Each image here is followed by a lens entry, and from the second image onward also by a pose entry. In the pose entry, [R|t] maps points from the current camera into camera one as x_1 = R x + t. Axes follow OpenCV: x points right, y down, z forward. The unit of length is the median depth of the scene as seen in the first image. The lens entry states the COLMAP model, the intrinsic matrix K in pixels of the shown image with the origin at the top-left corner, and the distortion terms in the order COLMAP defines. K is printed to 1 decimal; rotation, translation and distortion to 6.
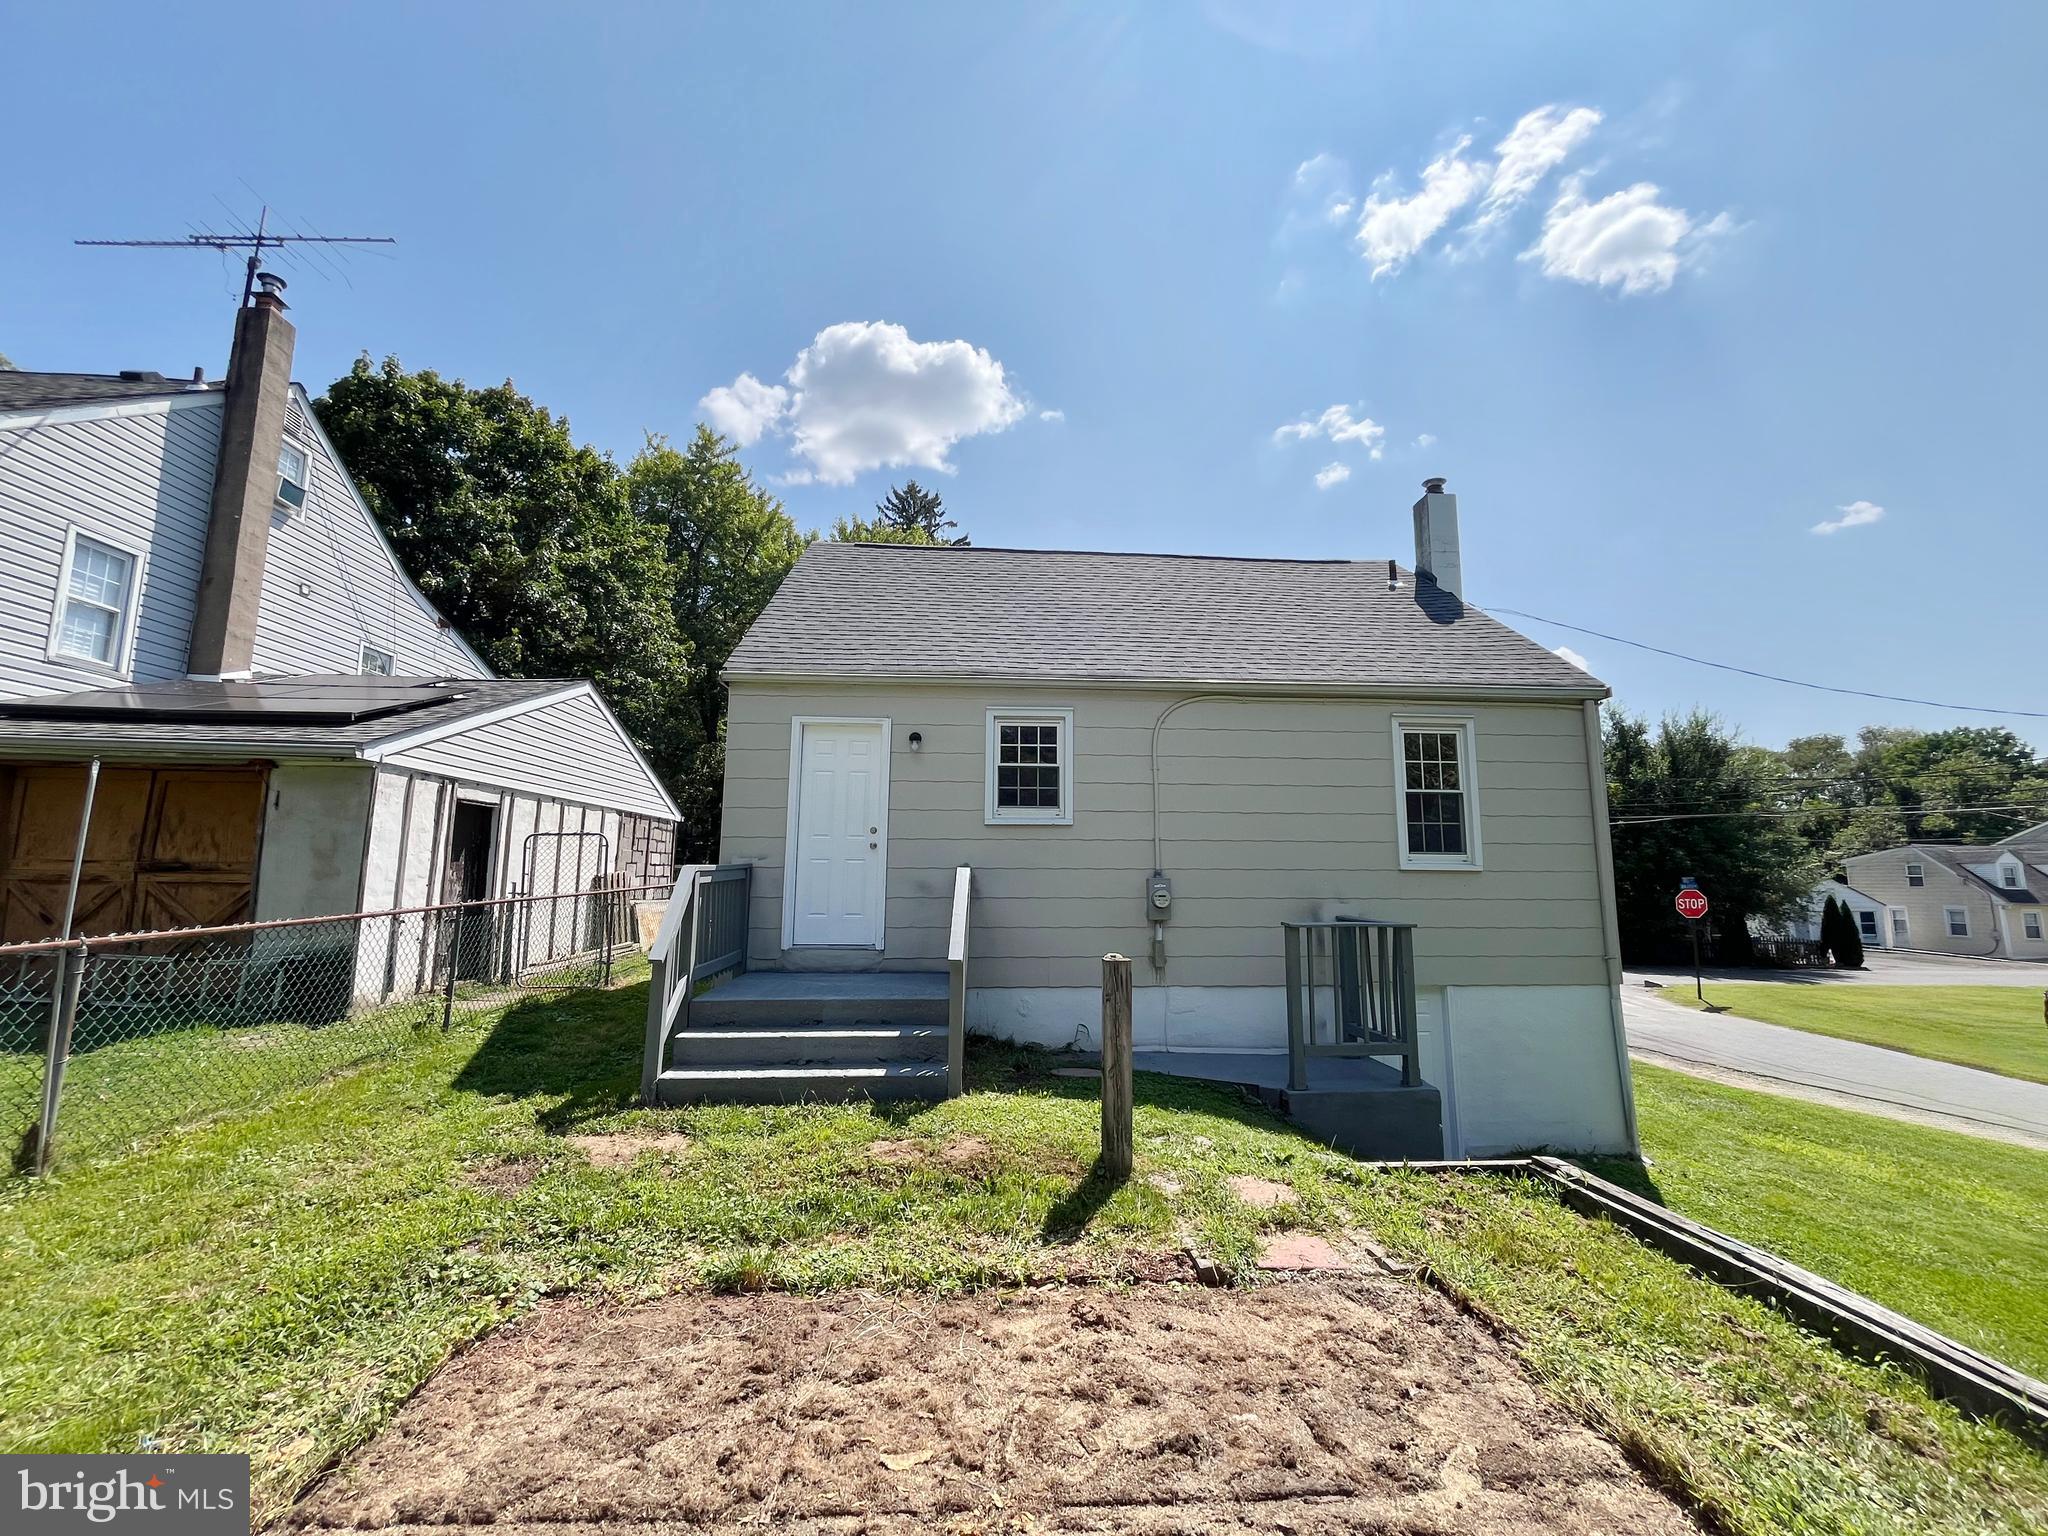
lens RADIAL K [[855.8, 0, 1044.4], [0, 855.8, 771.5], [0, 0, 1]] dist [-0.002895, 0.000066]
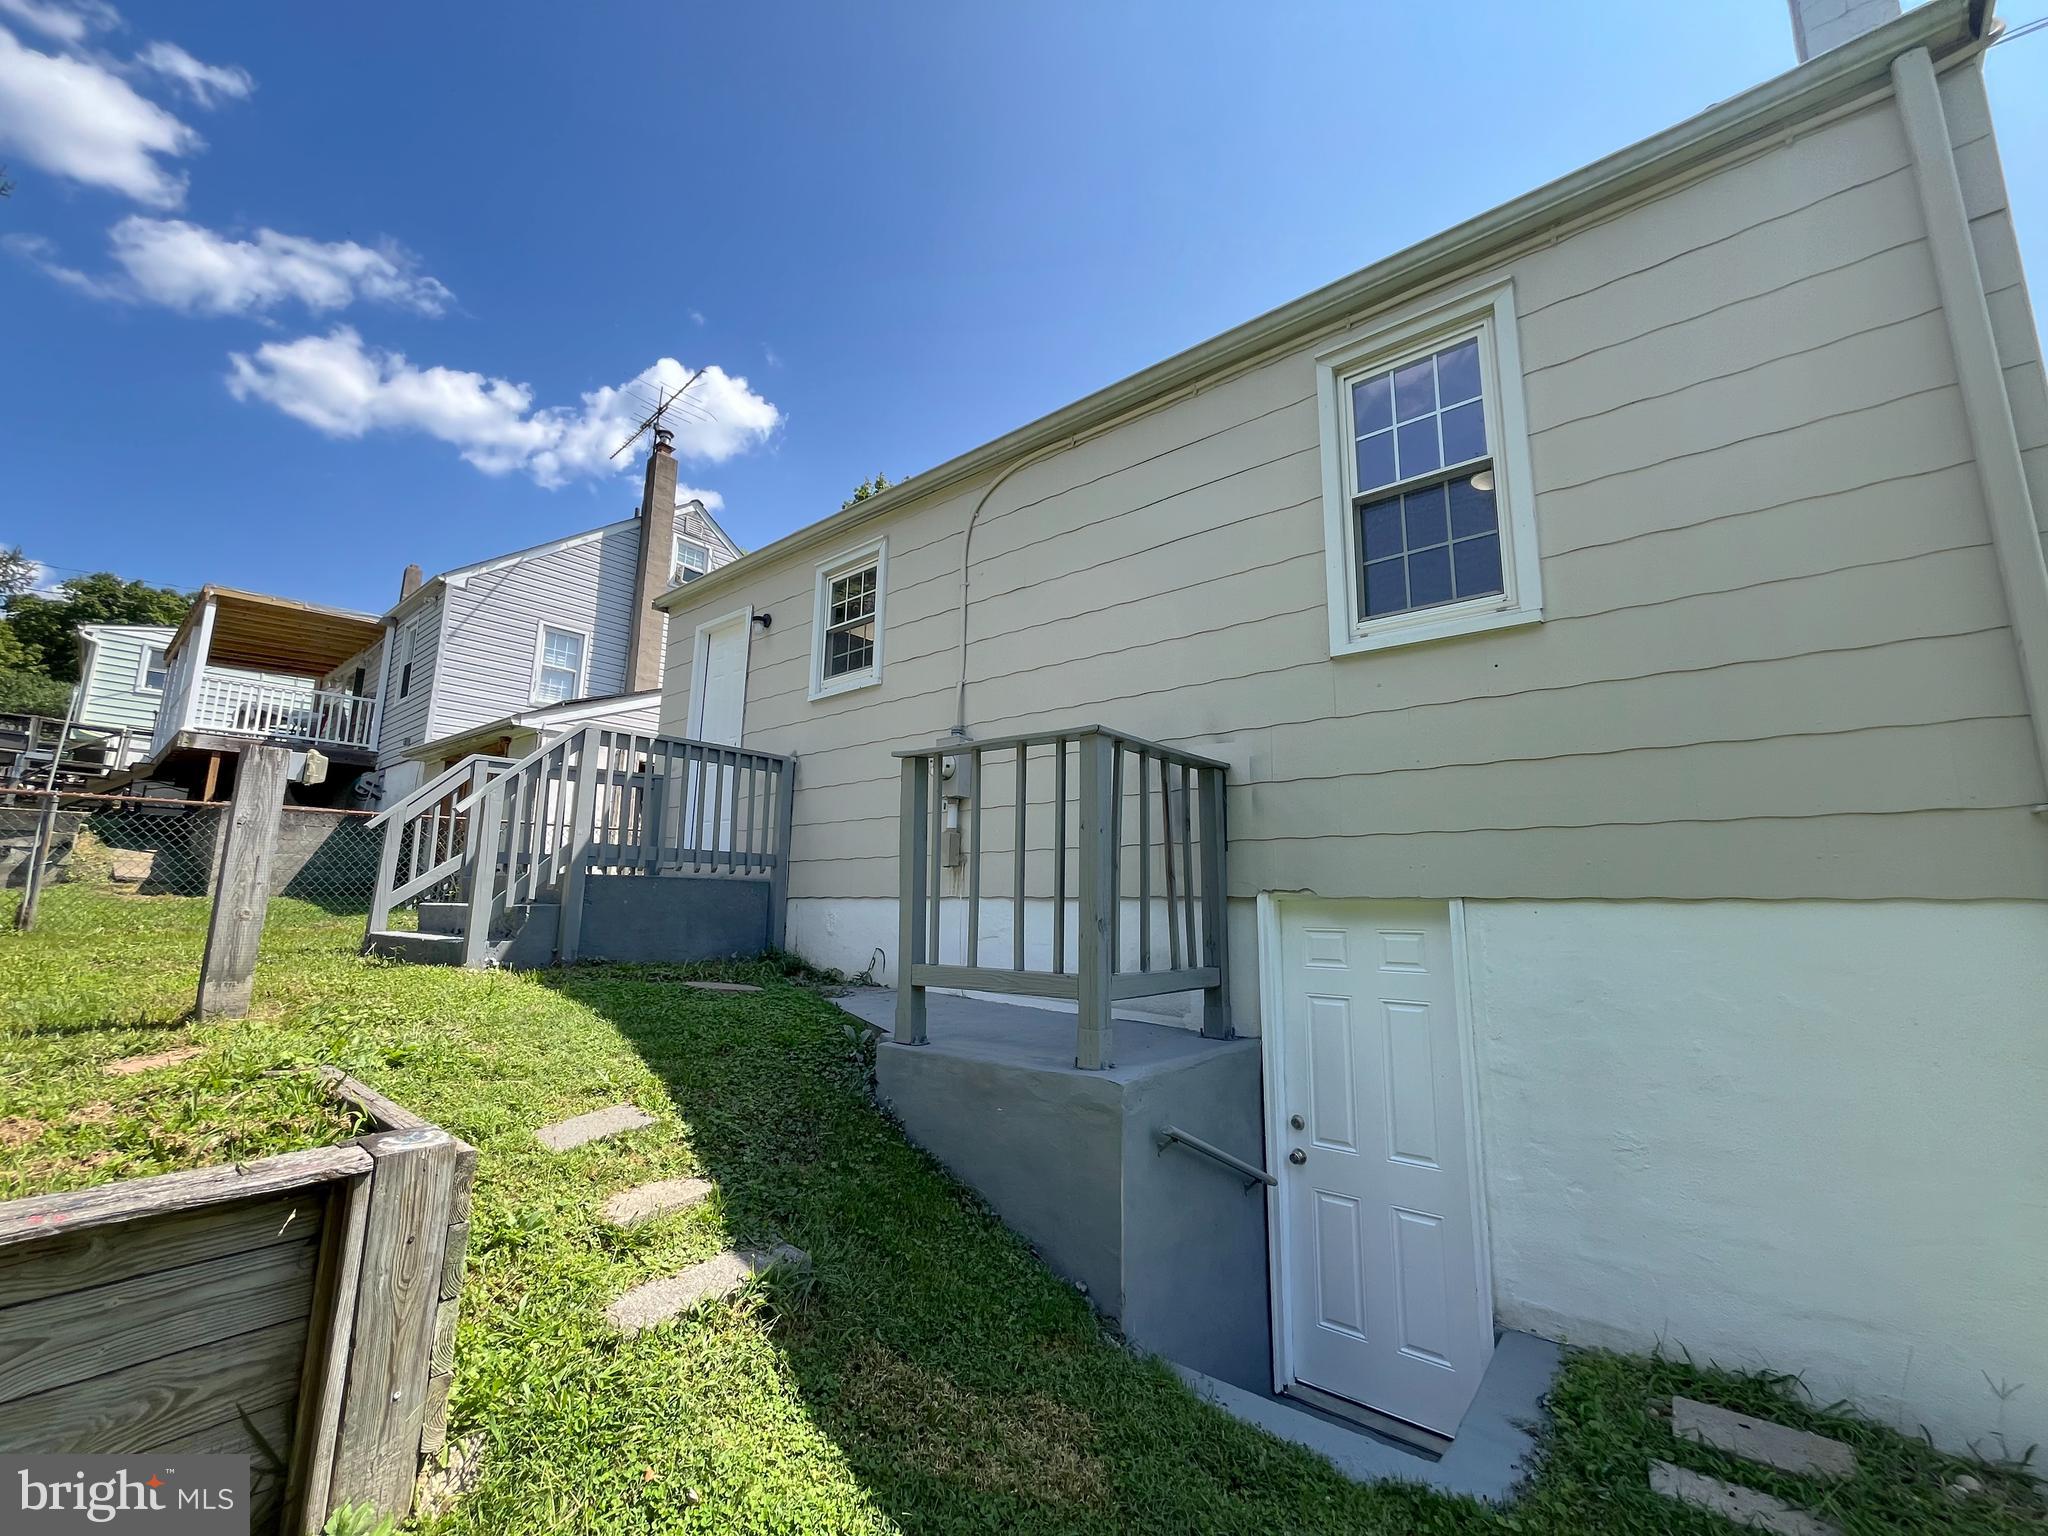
lens RADIAL K [[851.5, 0, 1018.7], [0, 851.5, 766.9], [0, 0, 1]] dist [0.005197, 0.000998]
pose [[0.704637, -0.115749, -0.700063, 0.456982], [0.081003, 0.993277, -0.082698, 0.148293], [0.704929, 0.001565, 0.709276, 0.398533]]
